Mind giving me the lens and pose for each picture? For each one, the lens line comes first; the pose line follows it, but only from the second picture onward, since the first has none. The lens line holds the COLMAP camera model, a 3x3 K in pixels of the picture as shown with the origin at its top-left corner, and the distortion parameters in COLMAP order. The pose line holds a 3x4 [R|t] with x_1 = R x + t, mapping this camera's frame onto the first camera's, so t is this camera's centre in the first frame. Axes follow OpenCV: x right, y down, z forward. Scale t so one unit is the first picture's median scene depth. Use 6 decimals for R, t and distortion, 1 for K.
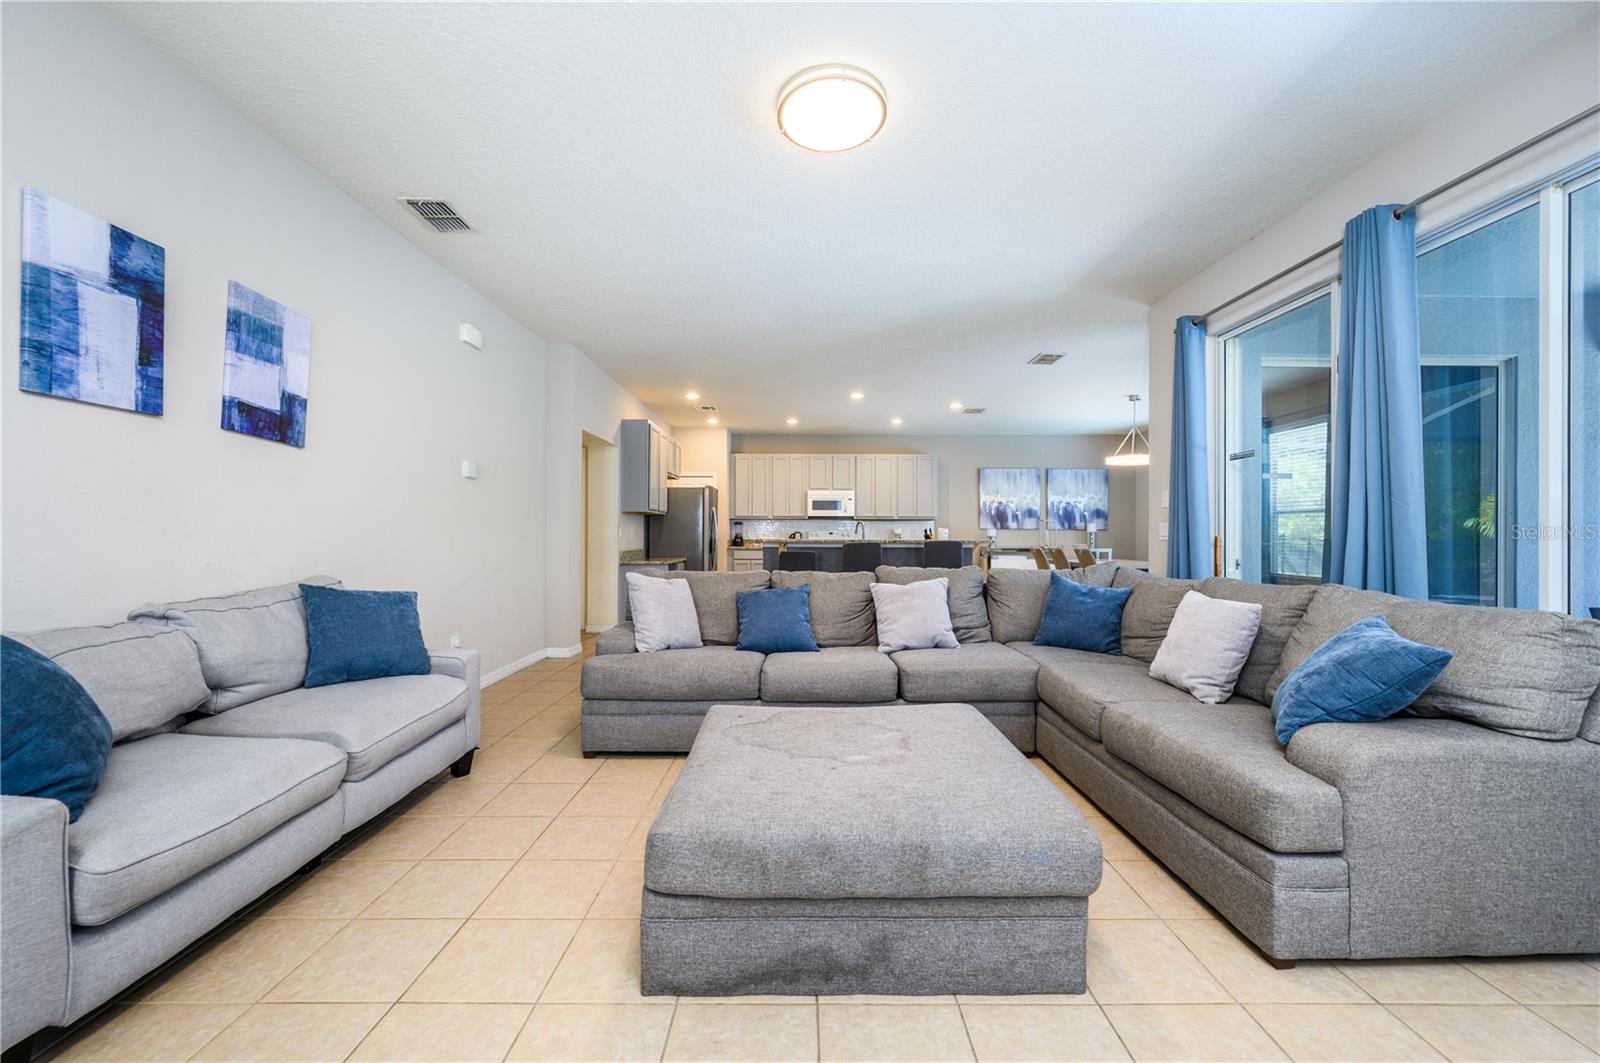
lens RADIAL K [[641.9, 0, 807.5], [0, 641.9, 535.2], [0, 0, 1]] dist [0.000778, 0.000053]
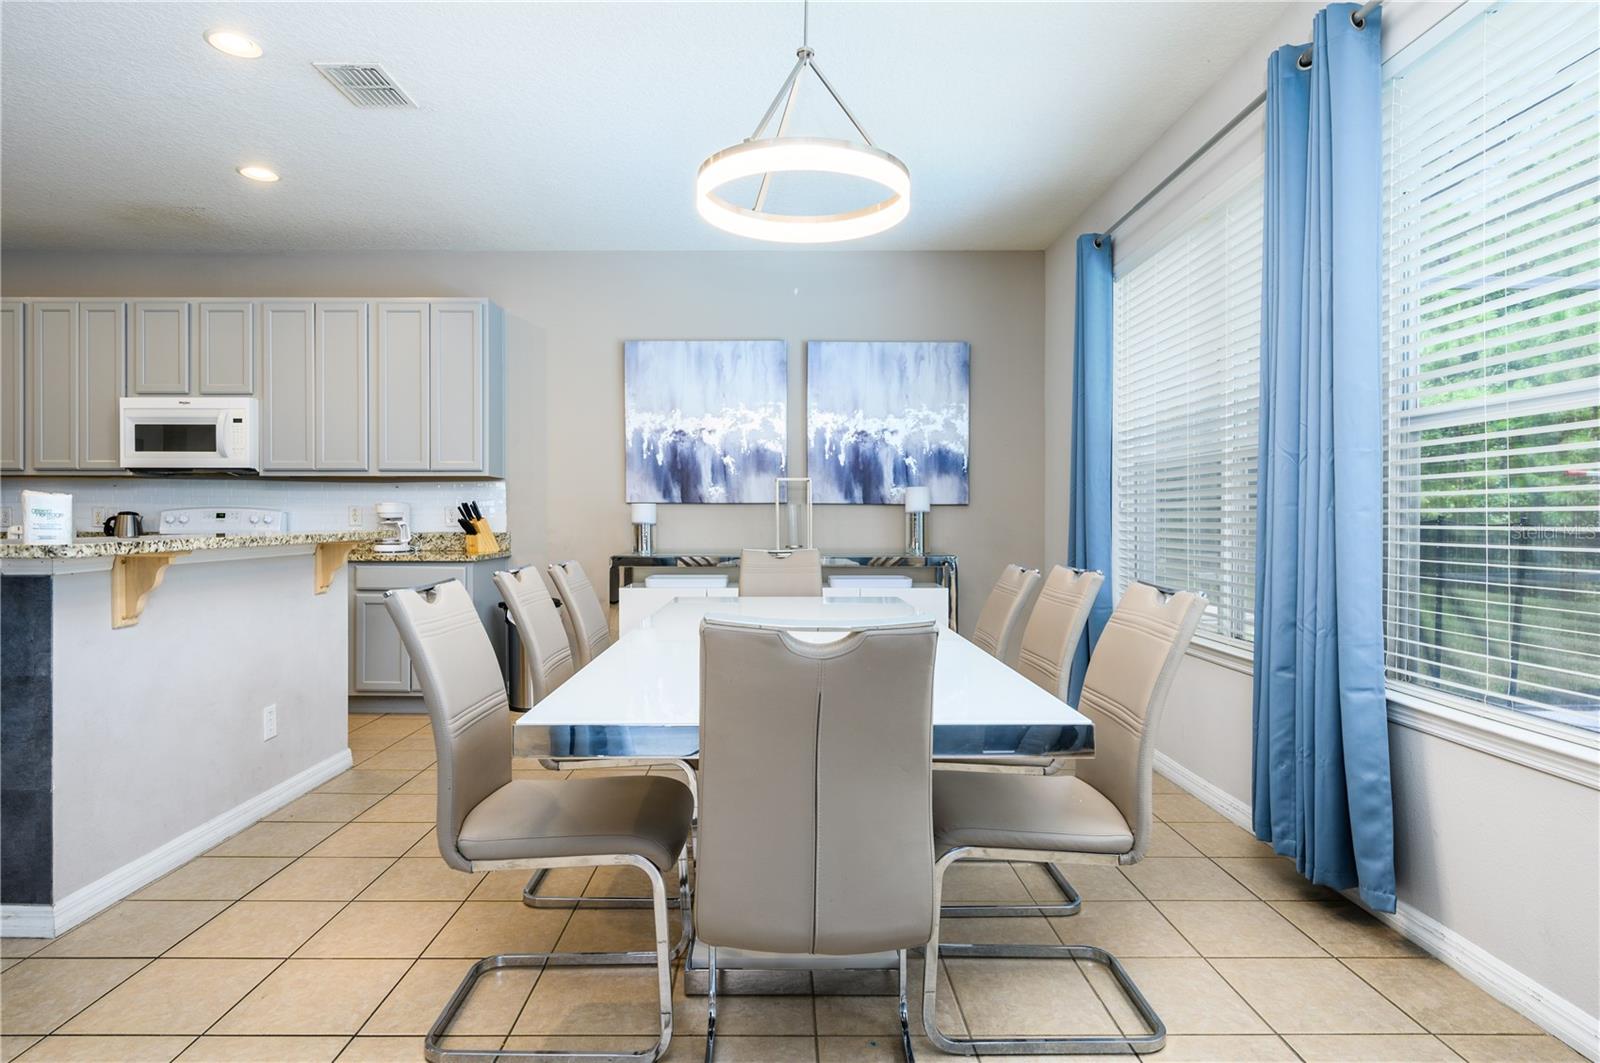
lens RADIAL K [[881.0, 0, 786.3], [0, 881.0, 527.4], [0, 0, 1]] dist [-0.006784, 0.001736]
pose [[0.999989, -0.001034, 0.004639, 0.360883], [0.000980, 0.999931, 0.011681, -0.001598], [-0.004650, -0.011677, 0.999921, 0.491127]]
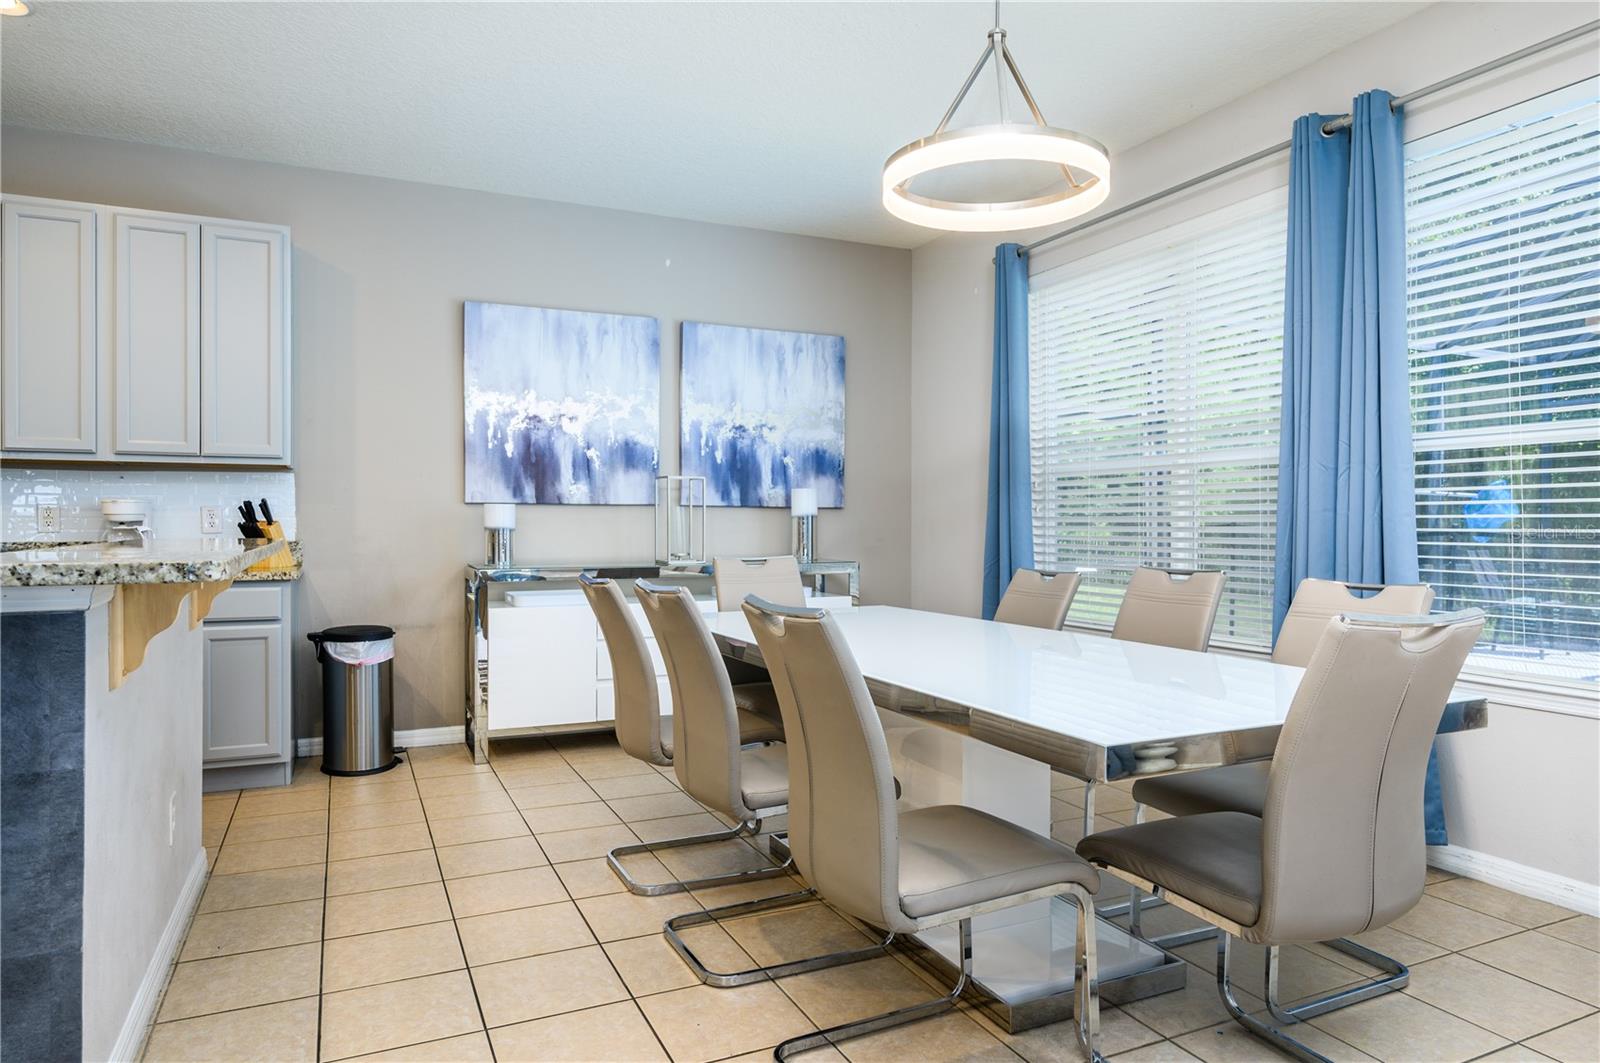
lens RADIAL K [[989.0, 0, 802.5], [0, 989.0, 528.4], [0, 0, 1]] dist [-0.006070, 0.003997]
pose [[0.902841, -0.003118, 0.429962, 0.213562], [-0.000187, 0.999971, 0.007643, -0.001587], [-0.429974, -0.006981, 0.902814, 0.519870]]
